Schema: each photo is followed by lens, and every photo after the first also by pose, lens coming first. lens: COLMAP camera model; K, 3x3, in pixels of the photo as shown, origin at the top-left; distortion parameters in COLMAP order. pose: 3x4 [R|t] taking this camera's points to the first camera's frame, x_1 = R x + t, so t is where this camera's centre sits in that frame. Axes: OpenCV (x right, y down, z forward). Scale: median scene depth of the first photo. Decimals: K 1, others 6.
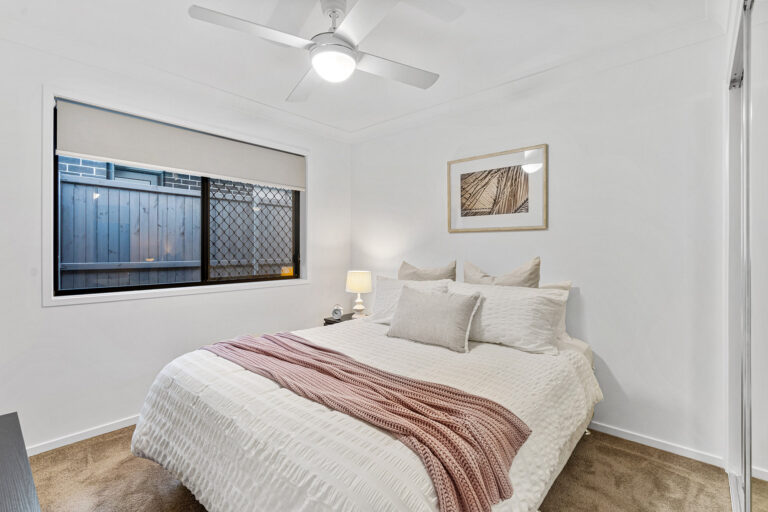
lens RADIAL K [[359.2, 0, 384.0], [0, 359.2, 256.0], [0, 0, 1]] dist [0.000040, -0.000003]
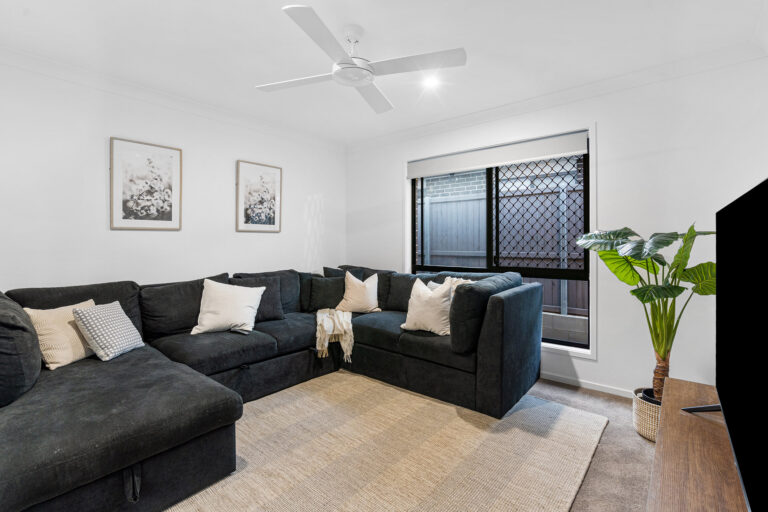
lens RADIAL K [[351.6, 0, 384.2], [0, 351.6, 245.4], [0, 0, 1]] dist [0.000421, -0.000046]
pose [[0.035450, 0.002746, -0.999368, 0.656392], [-0.012197, 0.999923, 0.002315, -0.006521], [0.999297, 0.012107, 0.035481, 0.591023]]
